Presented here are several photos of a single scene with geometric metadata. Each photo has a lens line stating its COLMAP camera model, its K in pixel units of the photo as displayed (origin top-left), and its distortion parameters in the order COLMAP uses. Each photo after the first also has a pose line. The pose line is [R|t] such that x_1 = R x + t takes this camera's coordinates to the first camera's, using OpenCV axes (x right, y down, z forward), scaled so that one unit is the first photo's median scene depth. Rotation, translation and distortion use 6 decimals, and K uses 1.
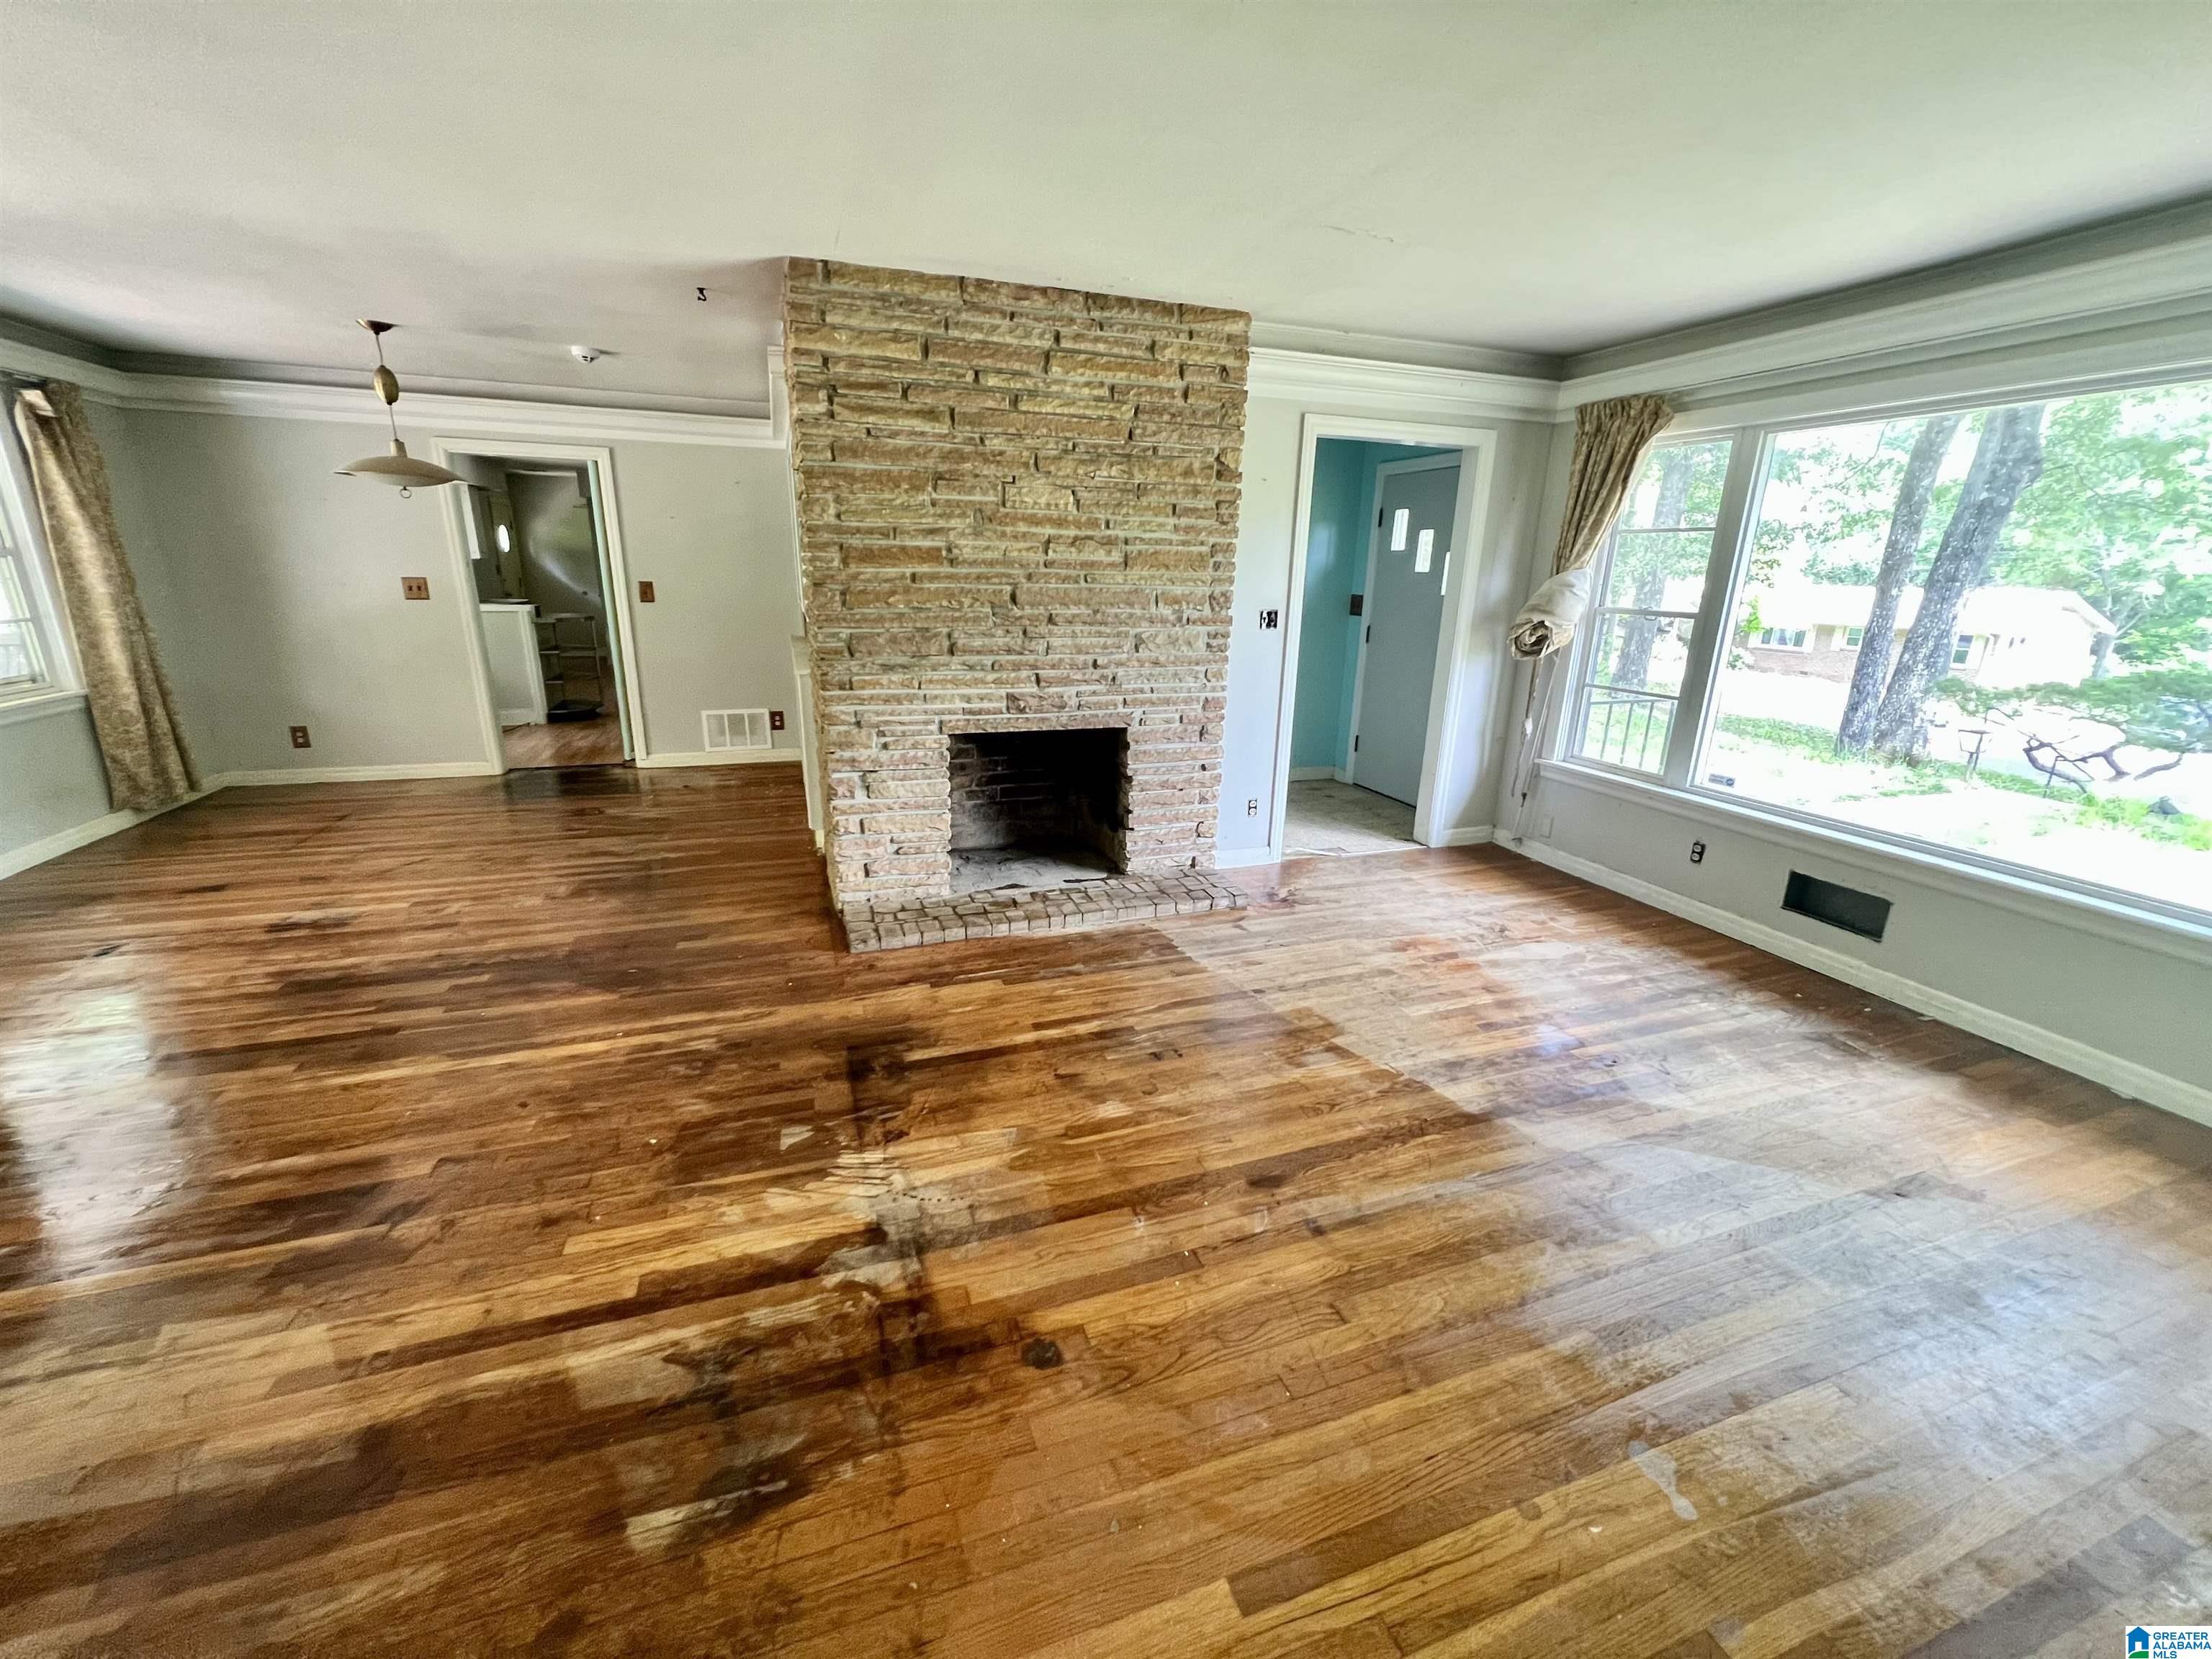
lens RADIAL K [[885.8, 0, 1103.2], [0, 885.8, 829.2], [0, 0, 1]] dist [-0.003050, -0.000104]
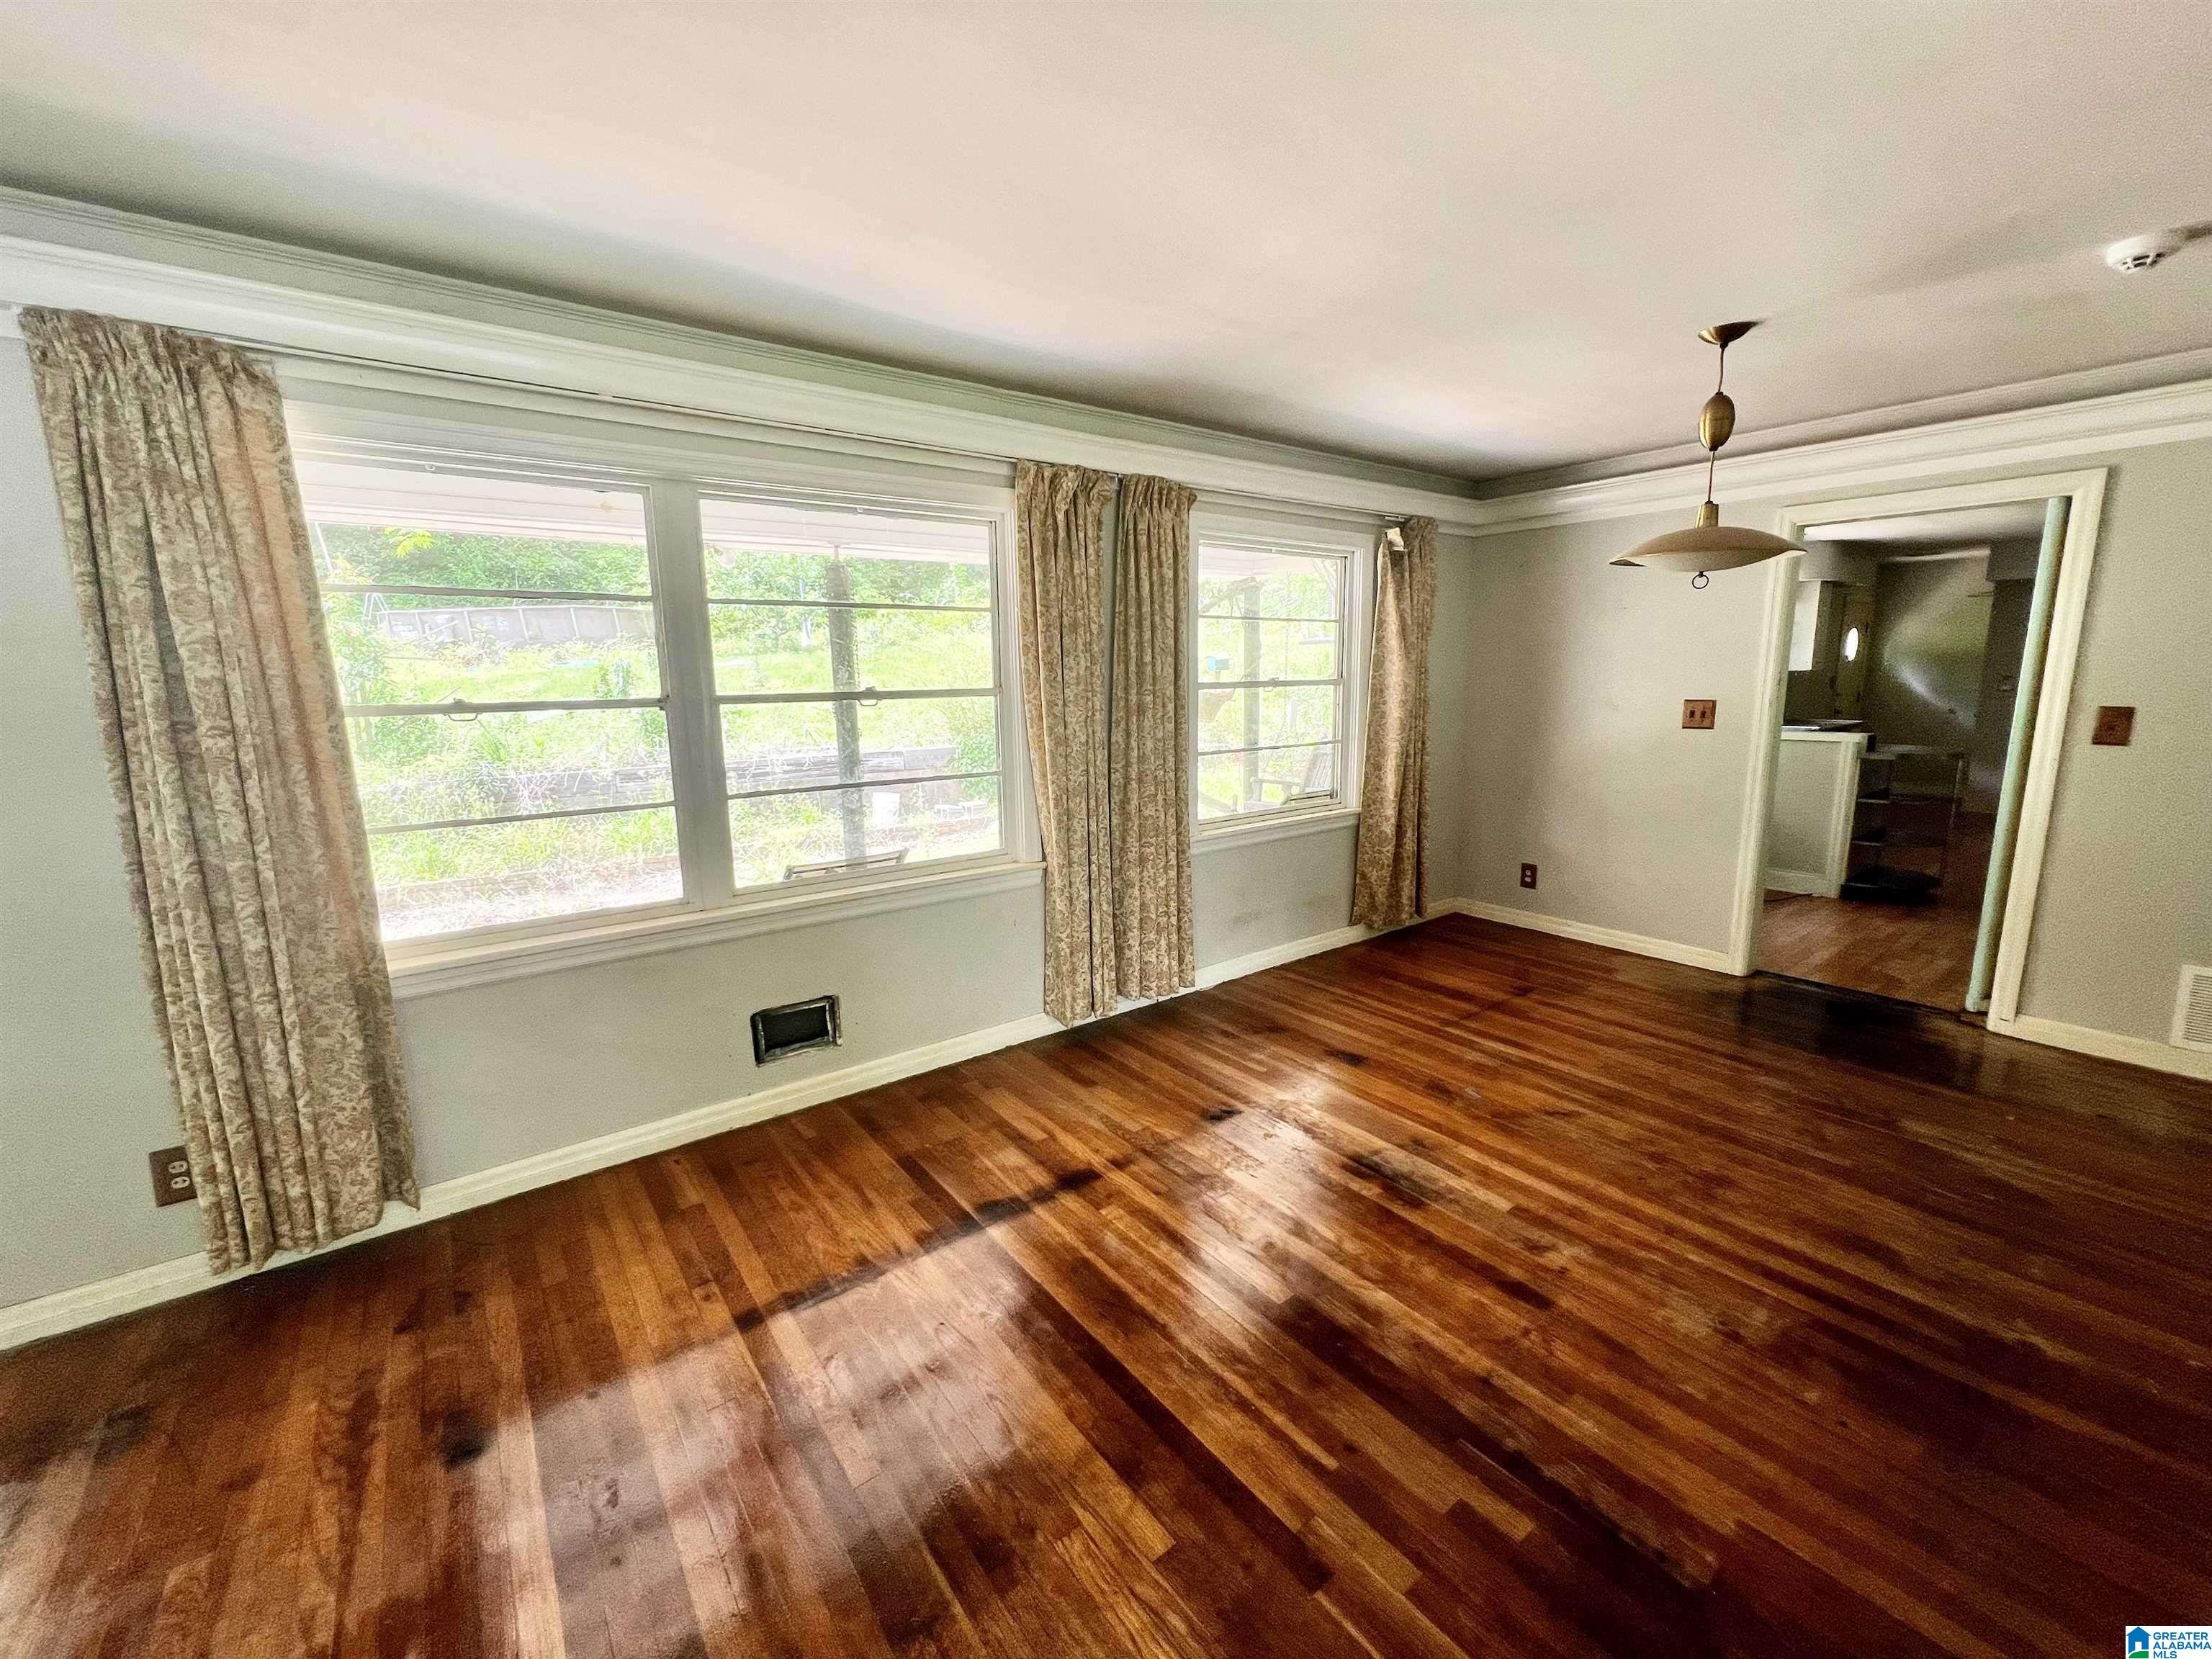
lens RADIAL K [[885.8, 0, 1105.2], [0, 885.8, 827.7], [0, 0, 1]] dist [-0.003050, -0.000104]
pose [[0.299190, 0.136236, -0.944418, -0.343750], [-0.248177, 0.966802, 0.060842, -0.166164], [0.921354, 0.216180, 0.323068, 0.522937]]
